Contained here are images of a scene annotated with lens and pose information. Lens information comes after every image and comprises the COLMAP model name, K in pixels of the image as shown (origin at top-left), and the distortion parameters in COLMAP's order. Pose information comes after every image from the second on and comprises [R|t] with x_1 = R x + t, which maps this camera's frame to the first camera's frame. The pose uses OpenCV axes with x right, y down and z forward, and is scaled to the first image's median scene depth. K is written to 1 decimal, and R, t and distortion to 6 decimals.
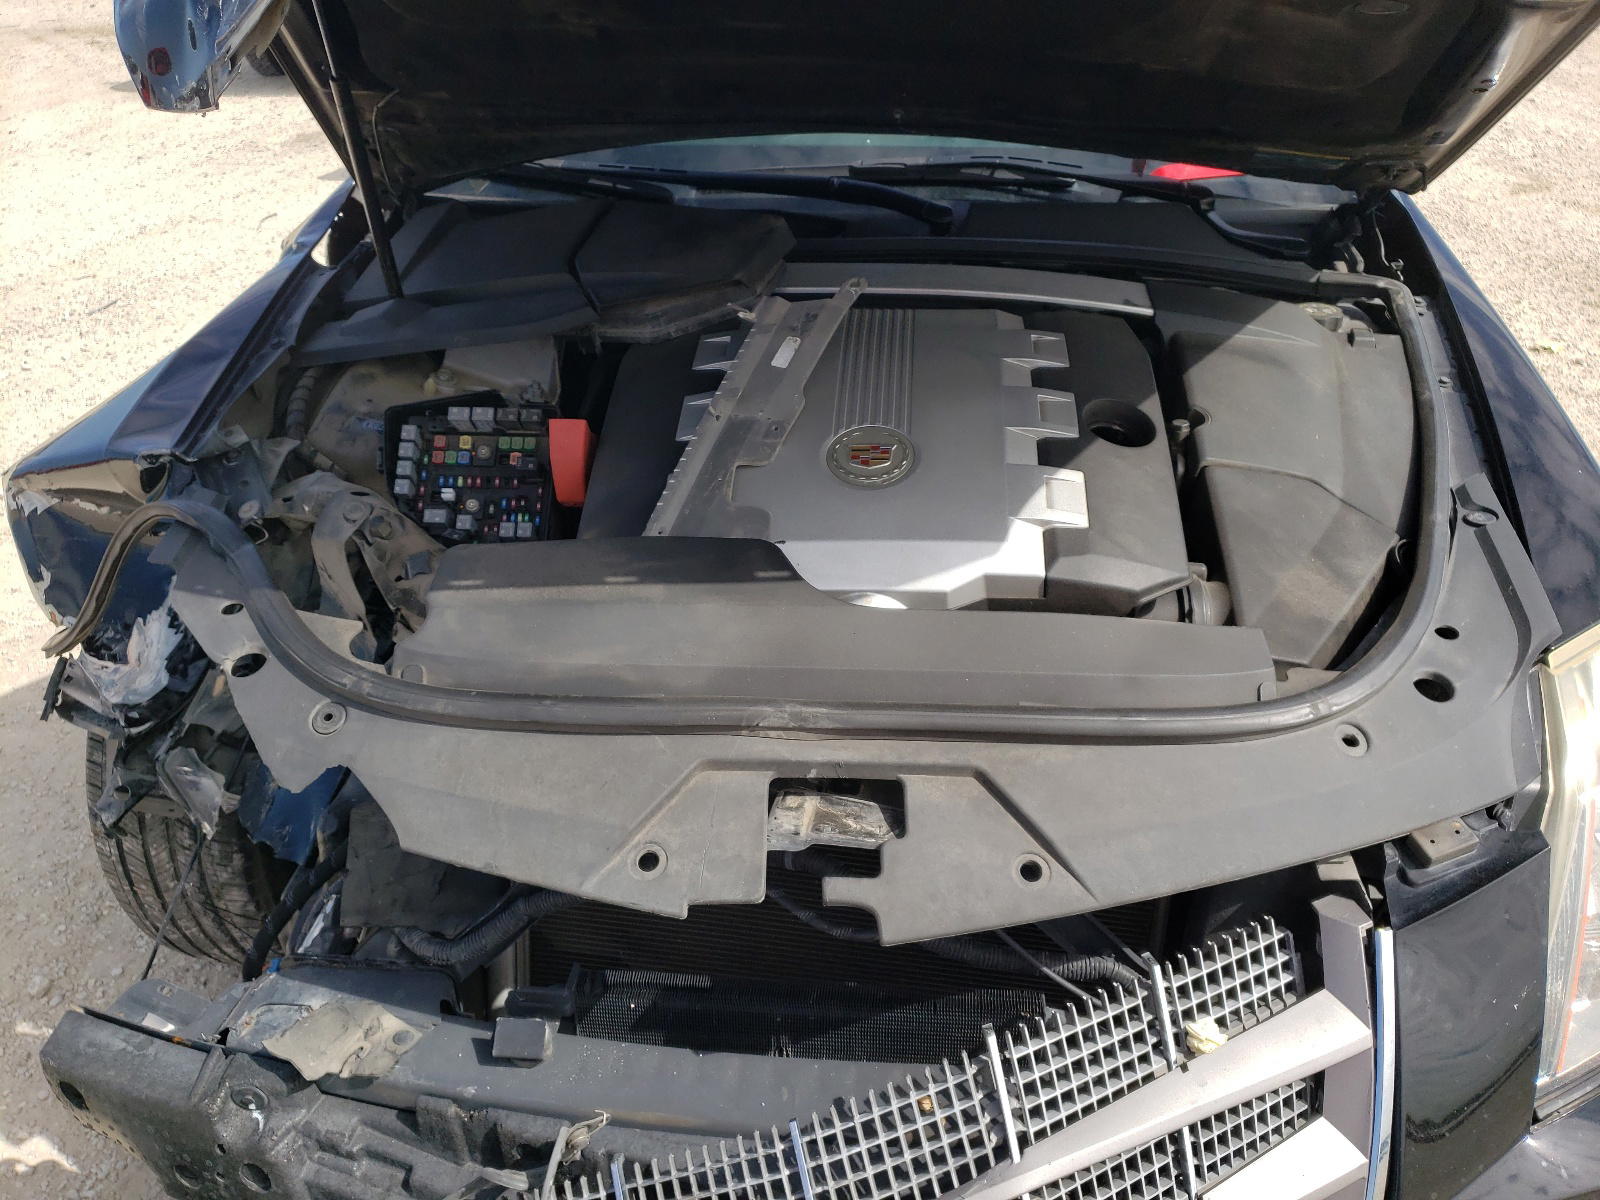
lens RADIAL K [[1241.4, 0, 800.0], [0, 1241.4, 600.0], [0, 0, 1]] dist [0.004548, 0.001247]
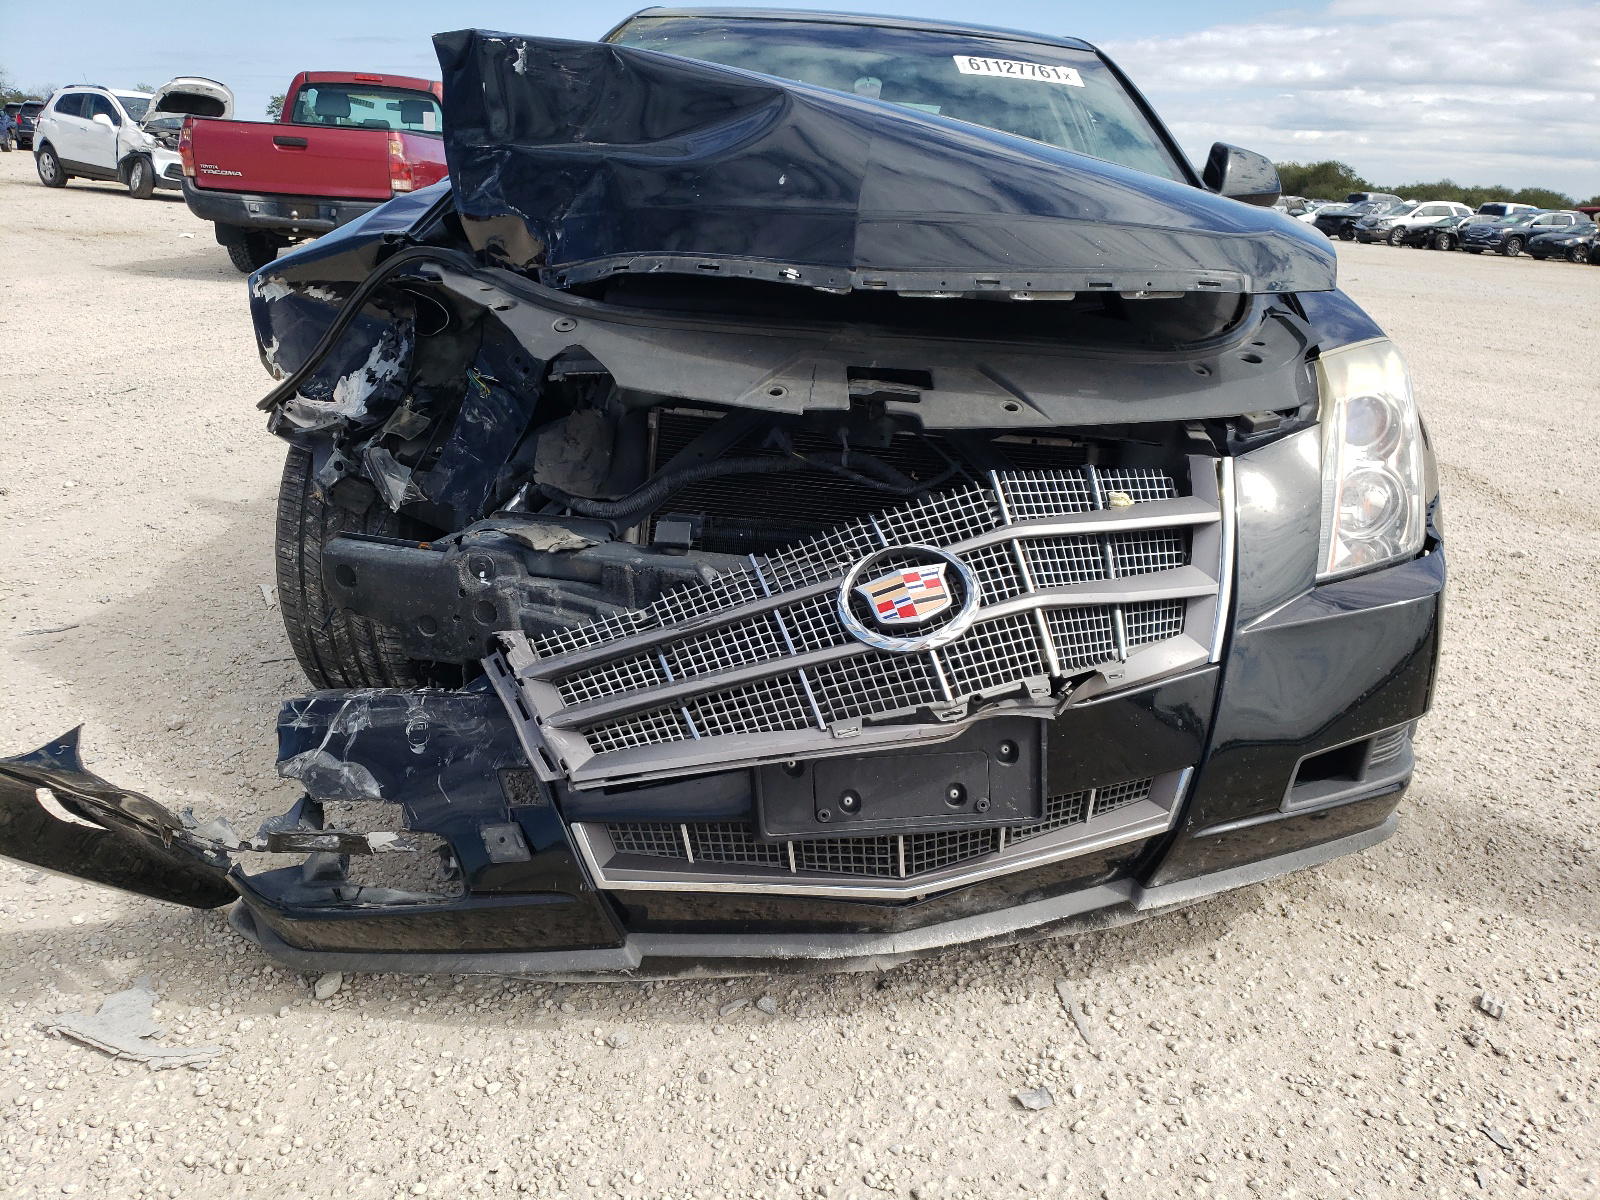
lens RADIAL K [[1203.7, 0, 800.0], [0, 1203.7, 600.0], [0, 0, 1]] dist [0.069596, -0.128278]
pose [[0.994751, 0.053923, 0.086963, -0.180601], [-0.035175, 0.978287, -0.204248, 0.675223], [-0.096089, 0.200117, 0.975049, -0.392514]]
